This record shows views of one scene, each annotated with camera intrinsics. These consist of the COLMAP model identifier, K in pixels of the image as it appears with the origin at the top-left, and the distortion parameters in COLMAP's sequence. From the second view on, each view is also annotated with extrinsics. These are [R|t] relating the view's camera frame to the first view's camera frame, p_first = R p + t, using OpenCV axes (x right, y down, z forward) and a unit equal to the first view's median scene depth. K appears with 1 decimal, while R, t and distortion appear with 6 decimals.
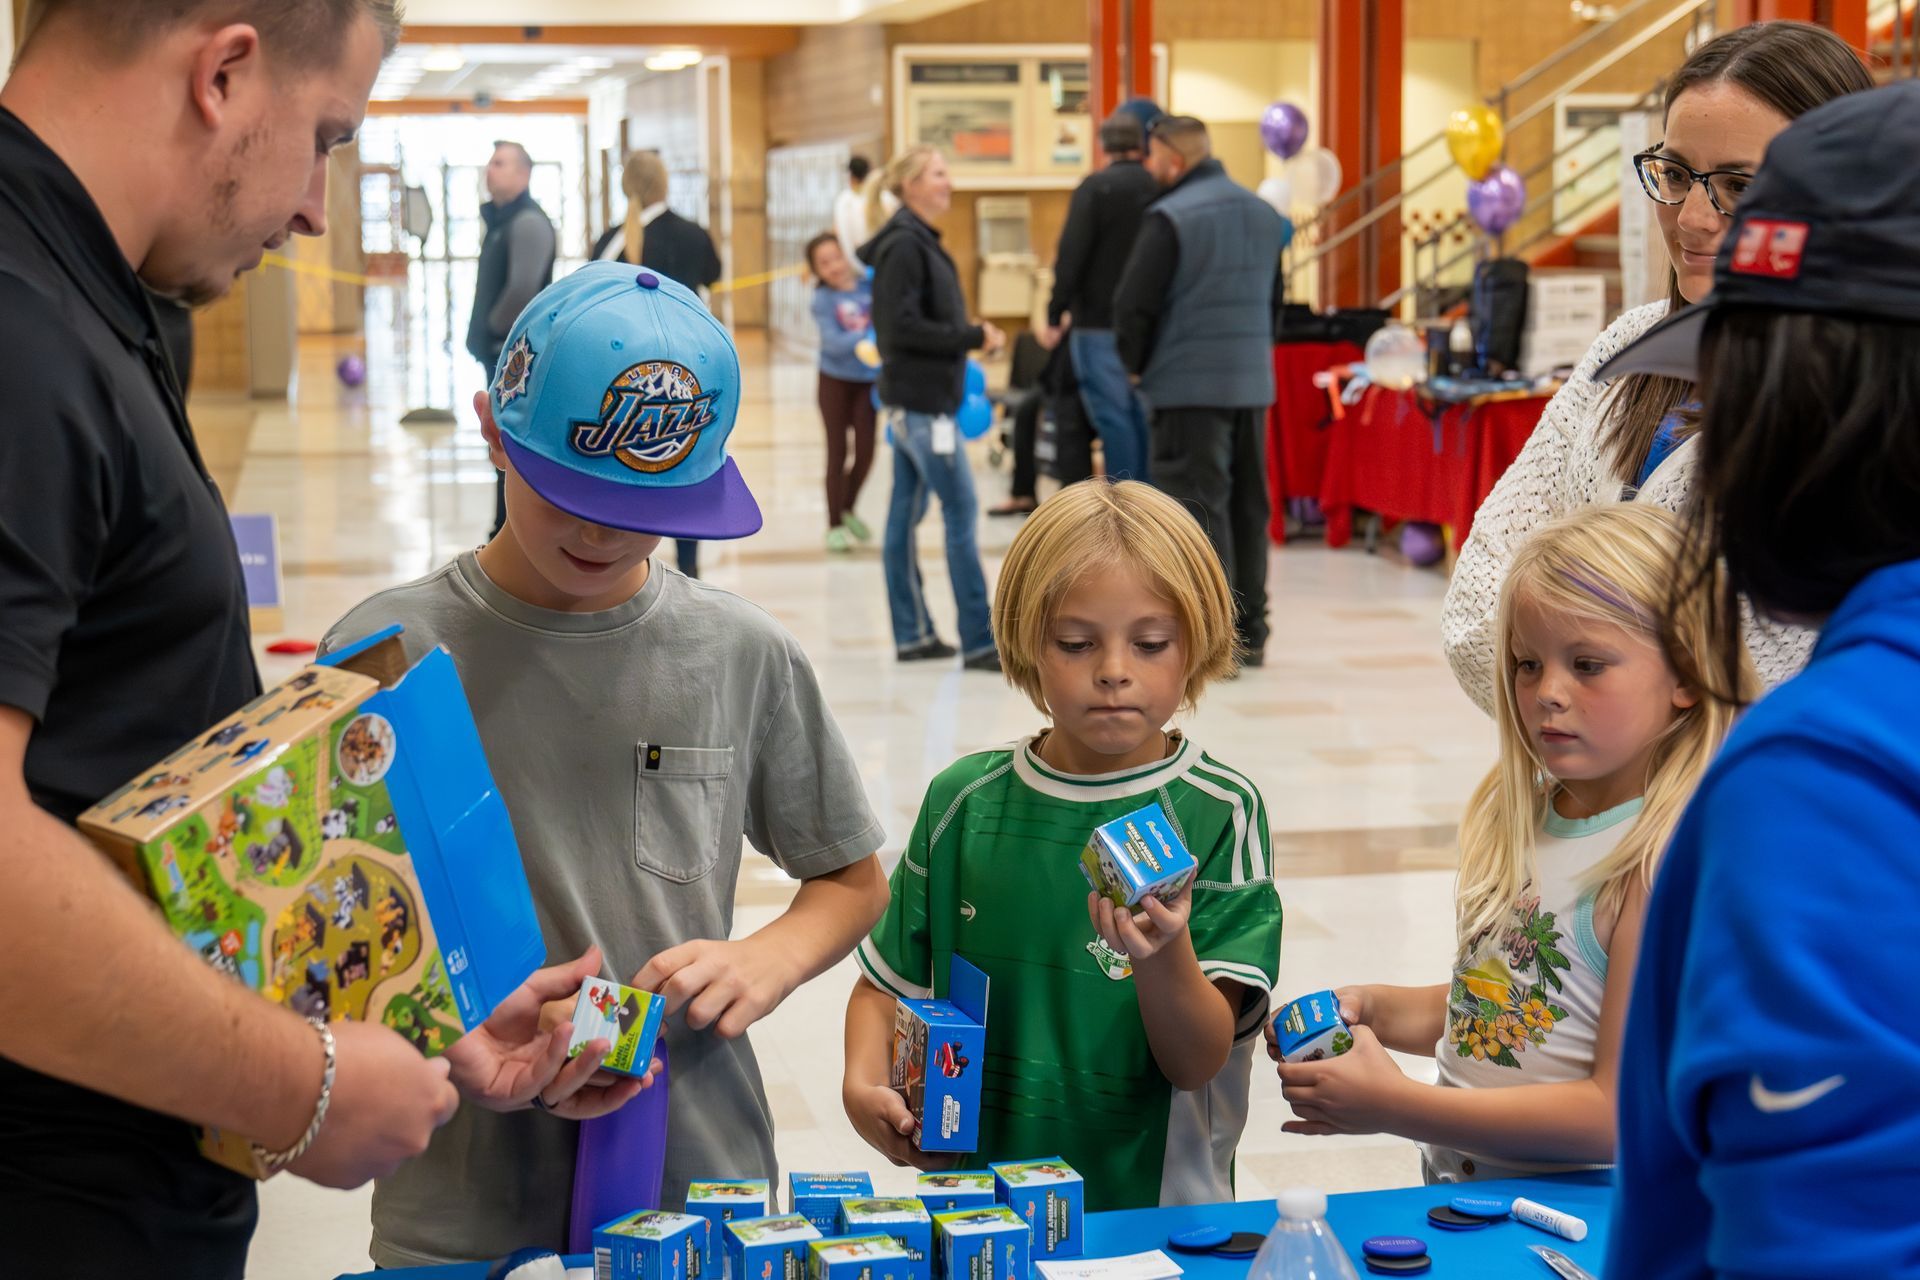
lens RADIAL K [[3710.3, 0, 960.0], [0, 3710.3, 640.0], [0, 0, 1]] dist [0.023502, 0.174383]
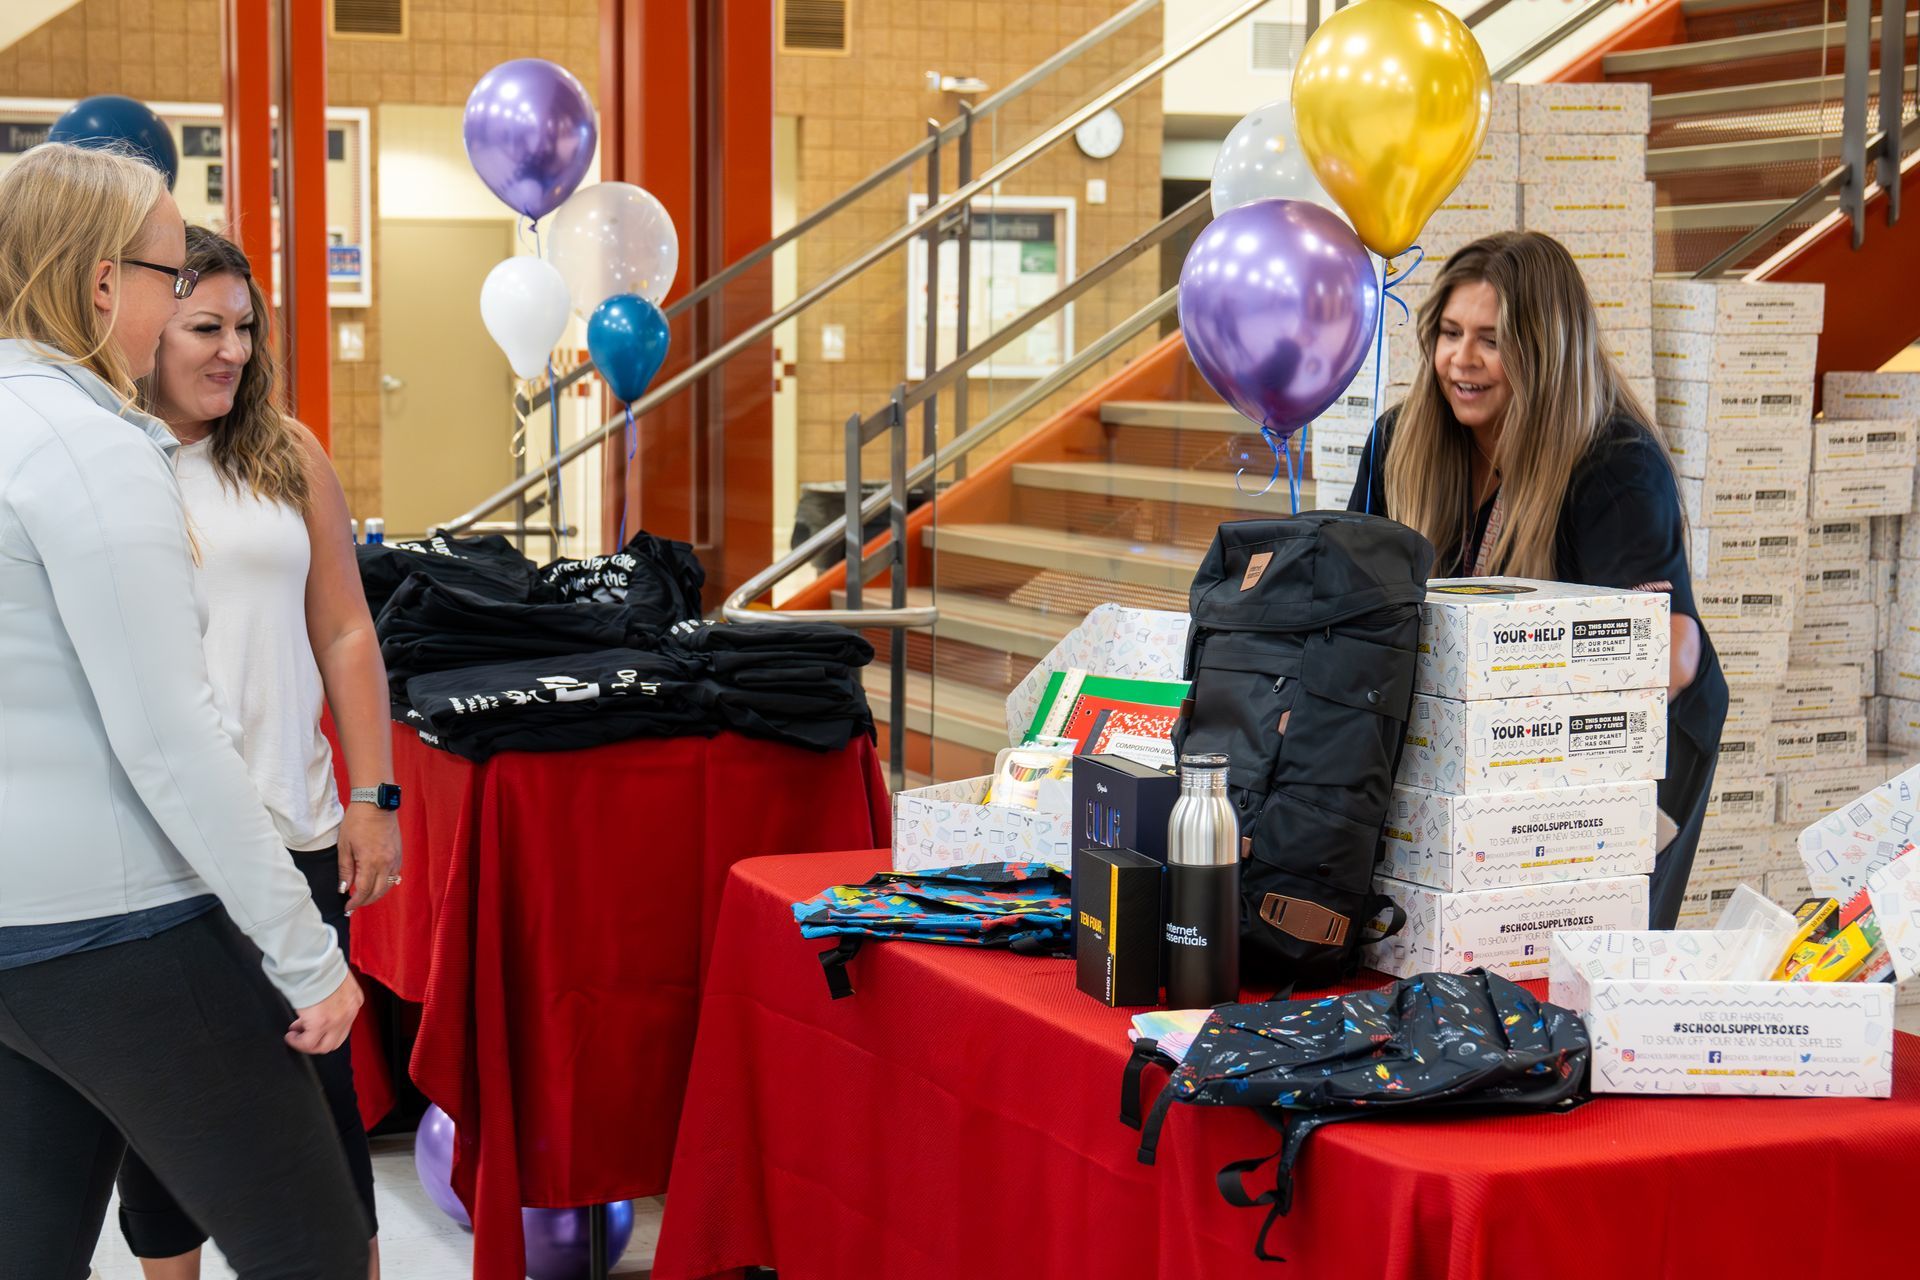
lens RADIAL K [[3636.5, 0, 960.0], [0, 3636.5, 640.0], [0, 0, 1]] dist [0.262938, -0.382956]
pose [[0.979991, -0.006501, 0.198935, 0.028360], [0.013471, 0.999341, -0.033703, -0.036935], [-0.198584, 0.035709, 0.979433, 0.320911]]
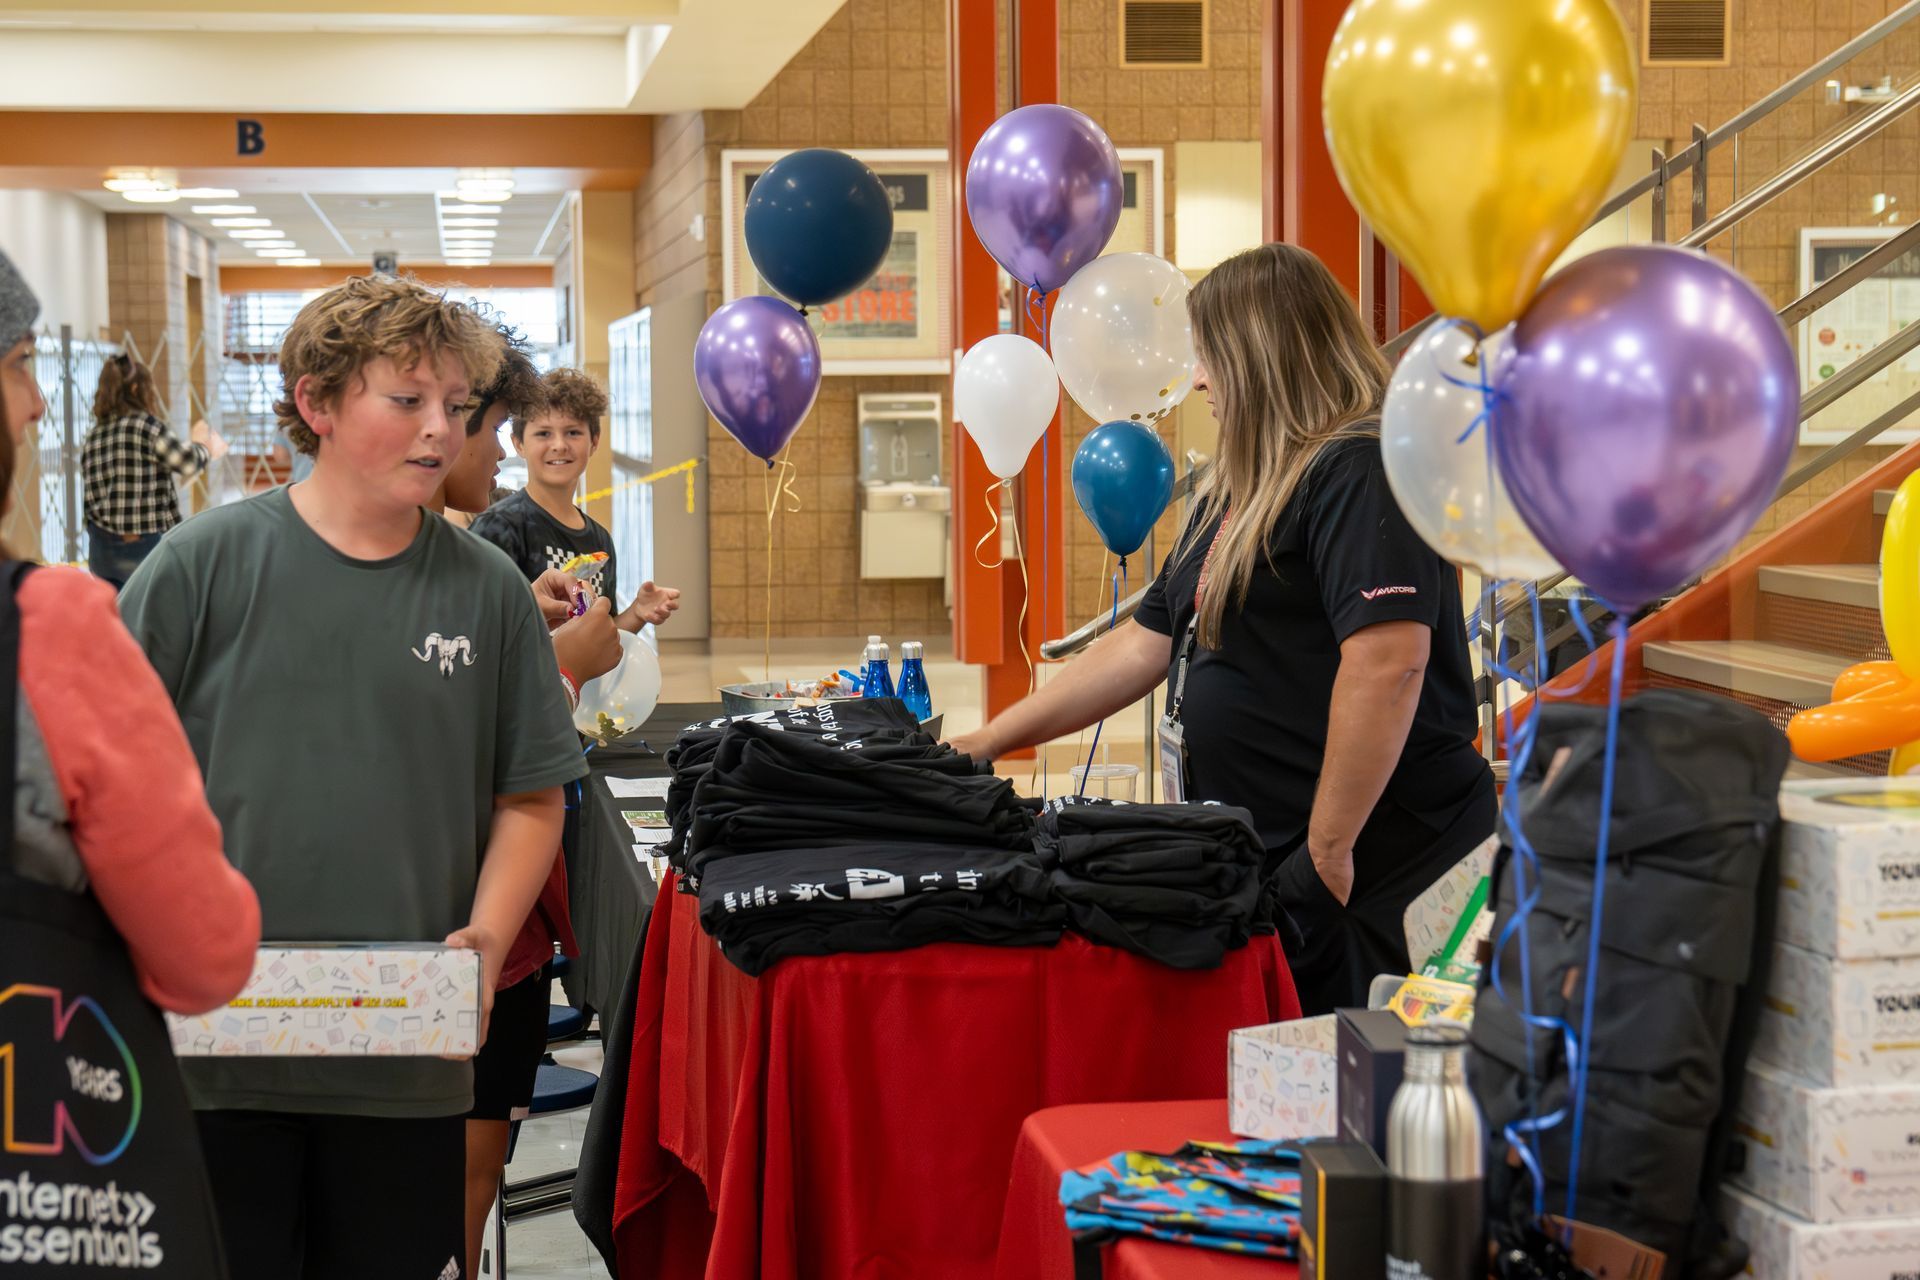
lens RADIAL K [[4153.5, 0, 960.0], [0, 4153.5, 640.0], [0, 0, 1]] dist [0.173424, 0.725143]
pose [[0.999423, 0.004601, -0.033660, 0.050266], [-0.006555, 0.998284, -0.058182, -0.040250], [0.033334, 0.058369, 0.997738, 0.334221]]
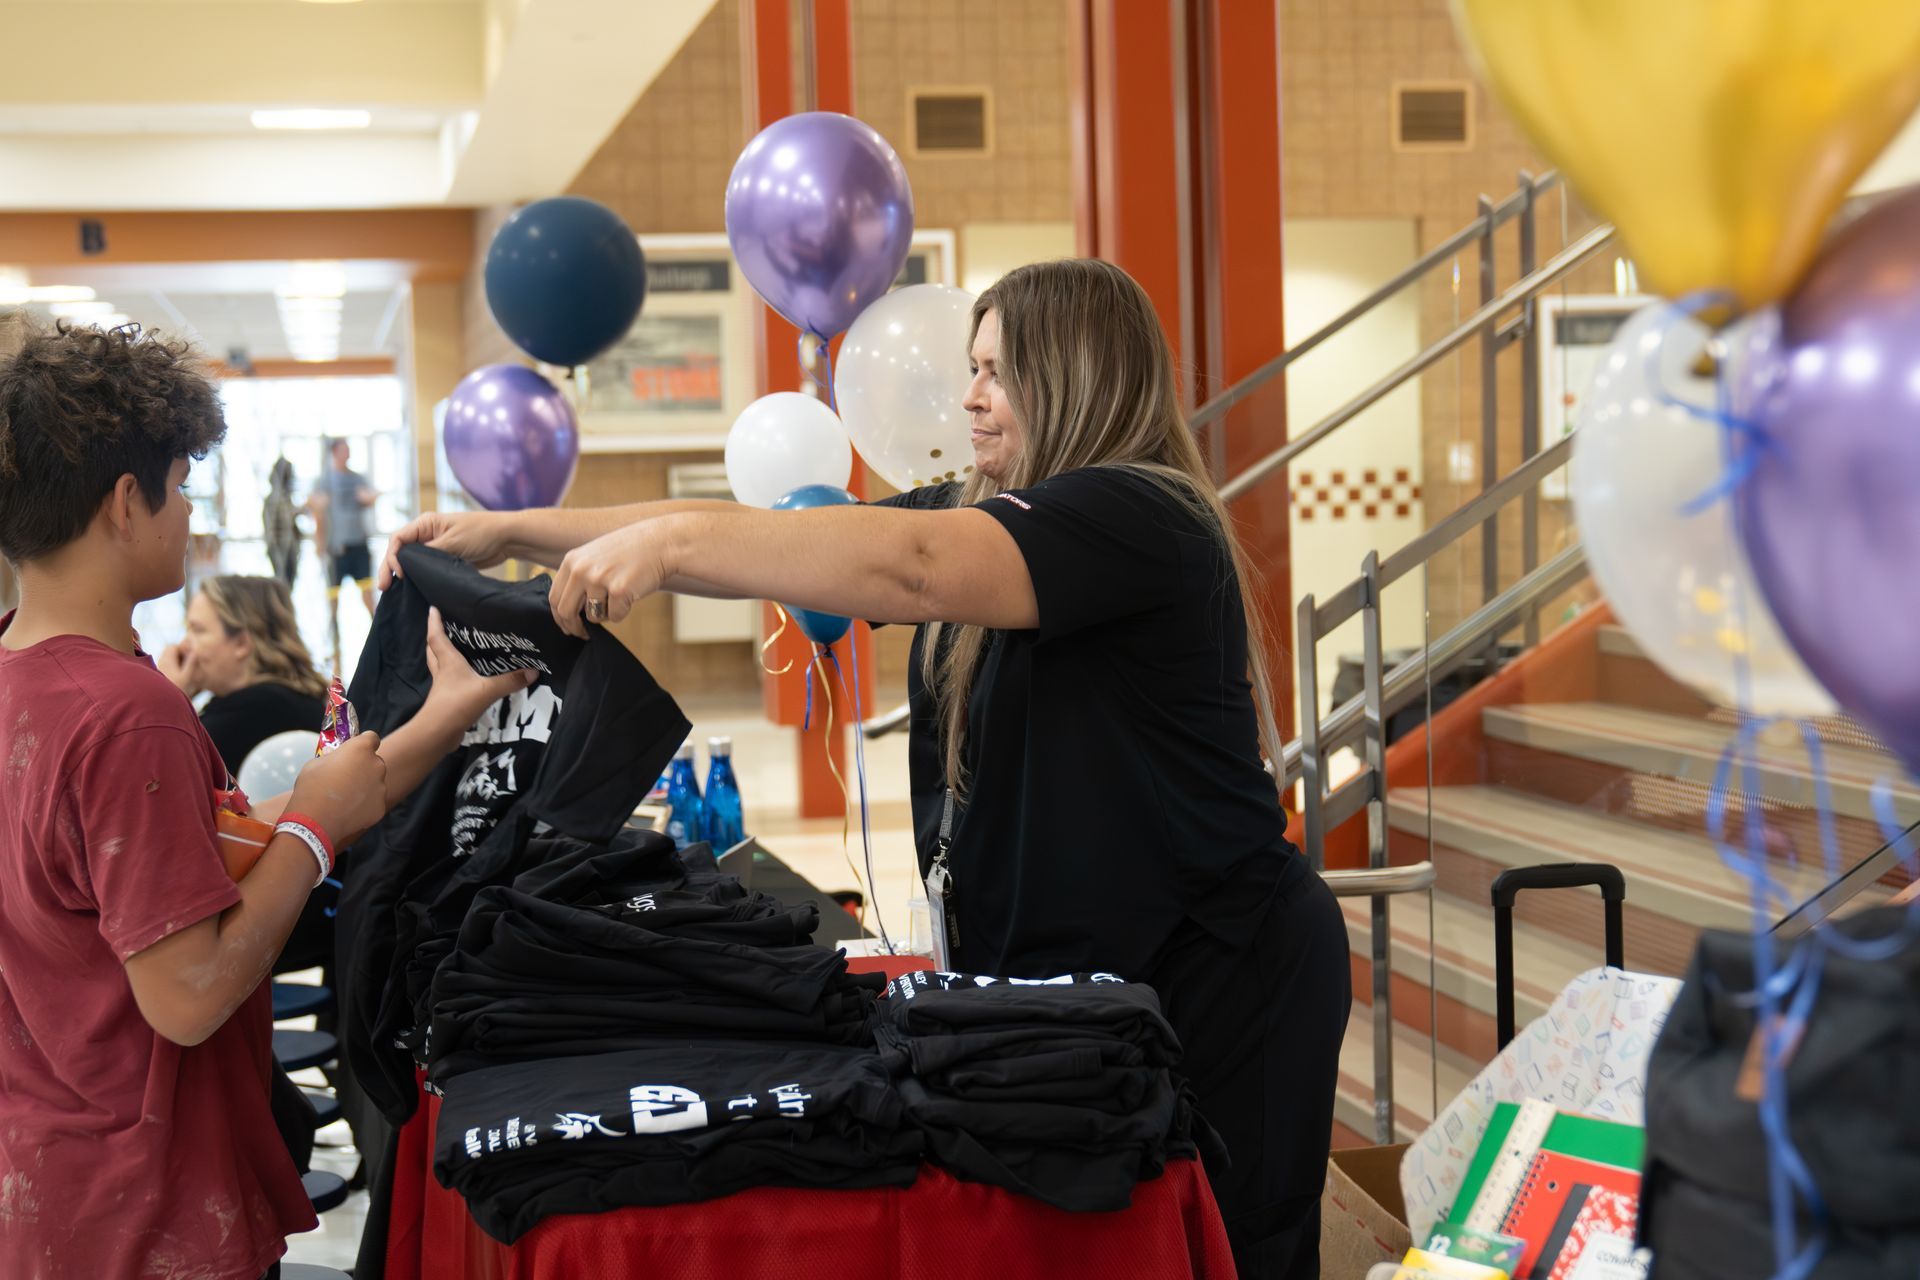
lens RADIAL K [[3710.3, 0, 960.0], [0, 3710.3, 640.0], [0, 0, 1]] dist [0.023502, 0.174383]
pose [[0.999706, -0.016817, 0.017462, 0.048672], [0.017994, 0.997416, -0.069556, -0.045352], [-0.016247, 0.069850, 0.997425, 0.379466]]
